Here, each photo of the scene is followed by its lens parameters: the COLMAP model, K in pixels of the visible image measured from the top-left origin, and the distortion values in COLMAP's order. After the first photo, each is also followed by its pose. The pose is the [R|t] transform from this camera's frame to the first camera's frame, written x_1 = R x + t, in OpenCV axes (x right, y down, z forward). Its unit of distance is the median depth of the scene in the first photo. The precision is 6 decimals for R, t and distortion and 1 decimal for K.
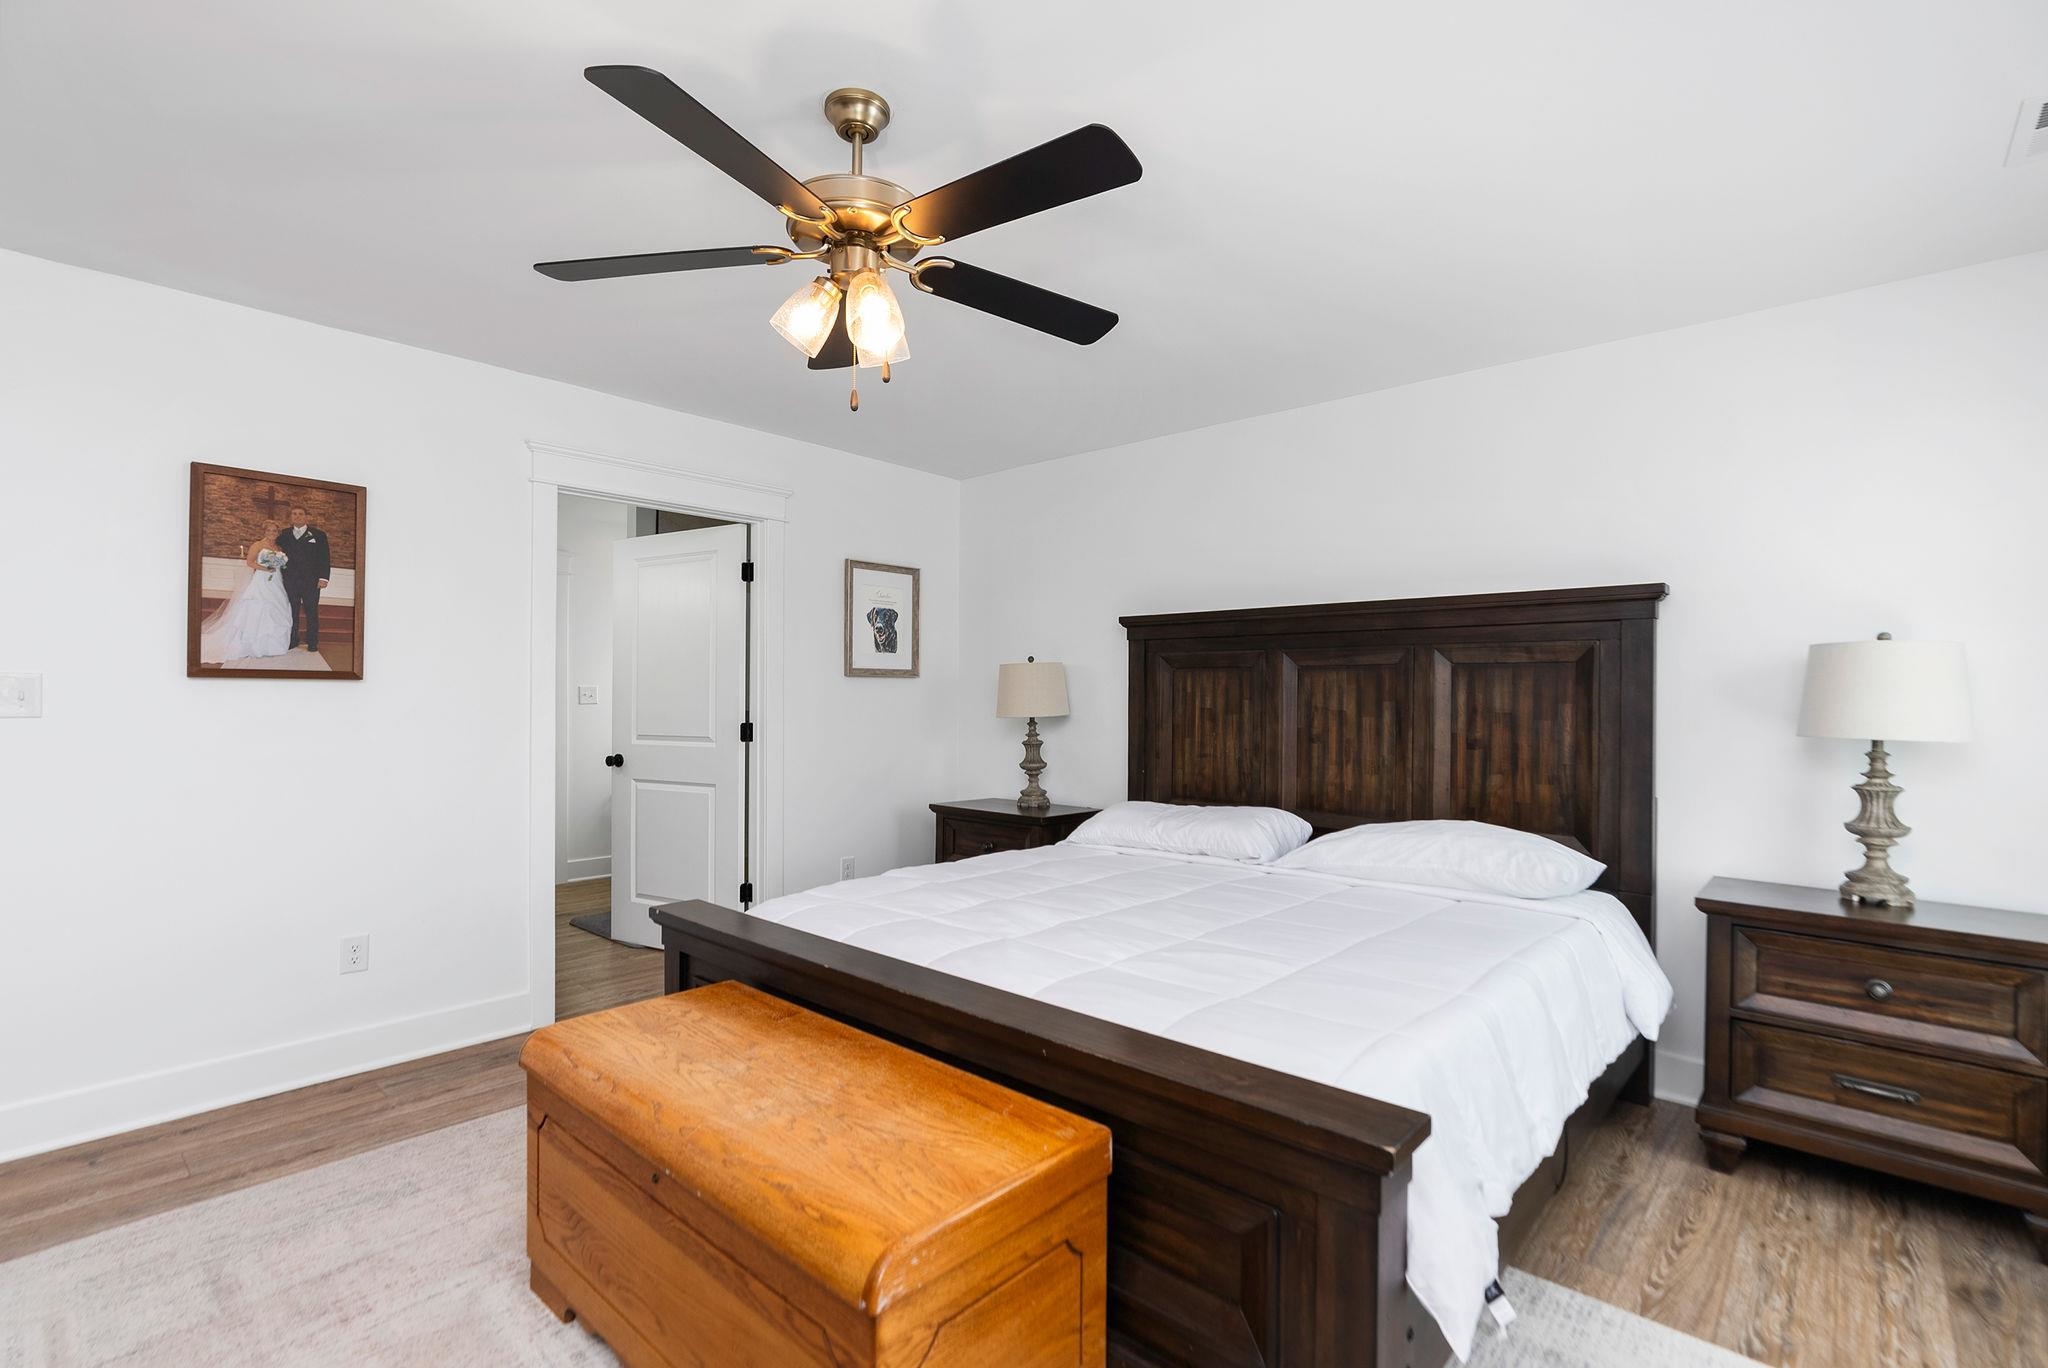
lens RADIAL K [[938.9, 0, 1024.0], [0, 938.9, 684.0], [0, 0, 1]] dist [-0.001191, 0.000197]
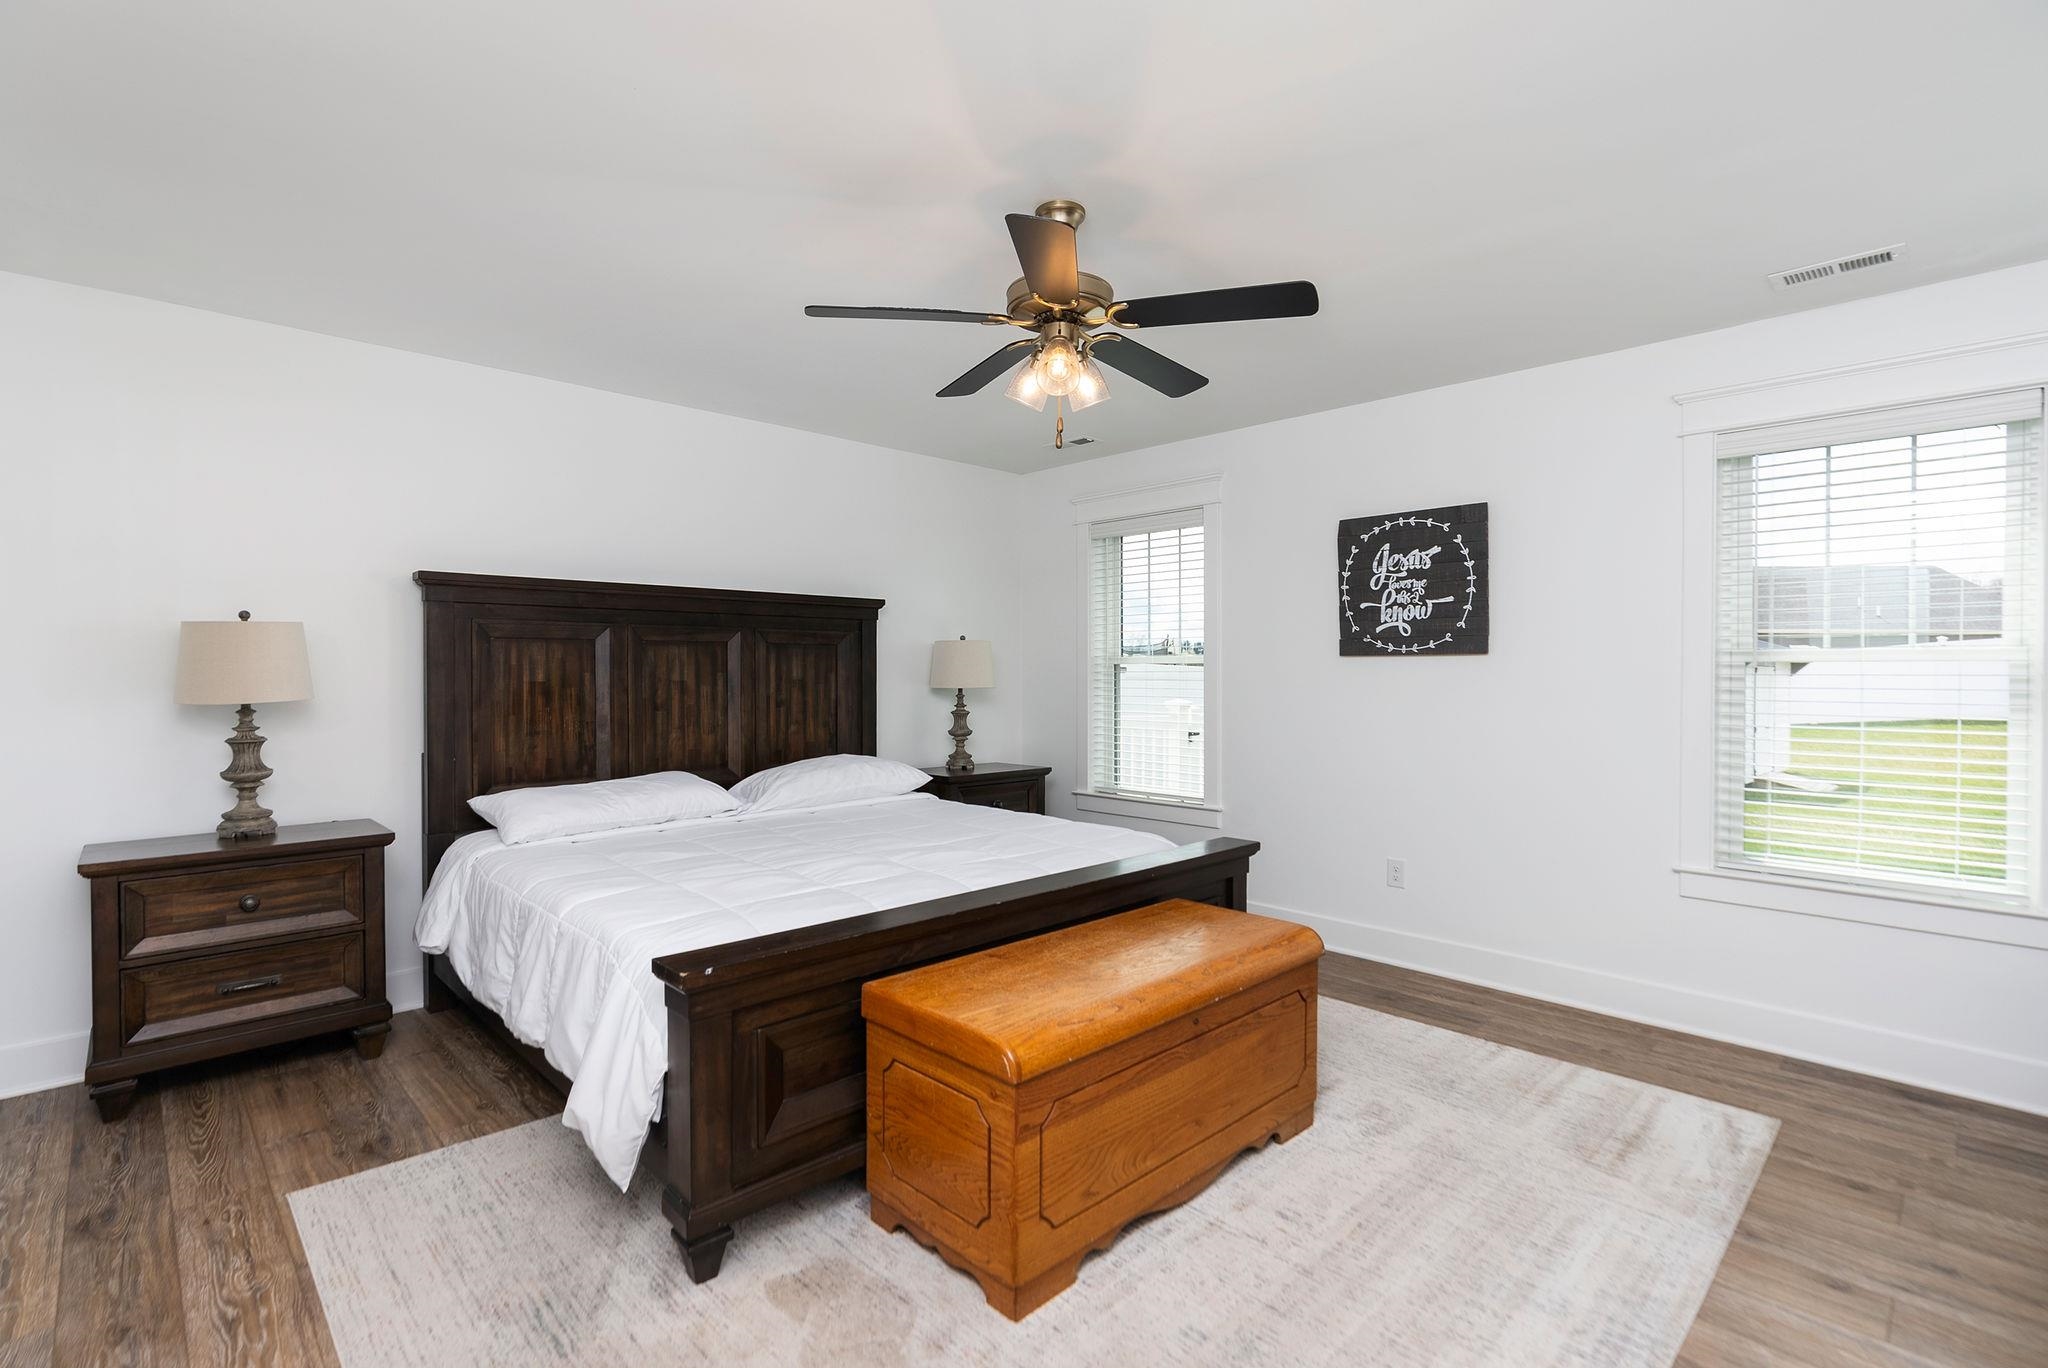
lens RADIAL K [[938.9, 0, 1024.0], [0, 938.9, 684.0], [0, 0, 1]] dist [-0.001191, 0.000197]
pose [[0.074091, -0.023340, 0.996978, -0.762978], [-0.011121, 0.999645, 0.024229, -0.000441], [-0.997189, -0.012882, 0.073806, 0.495178]]
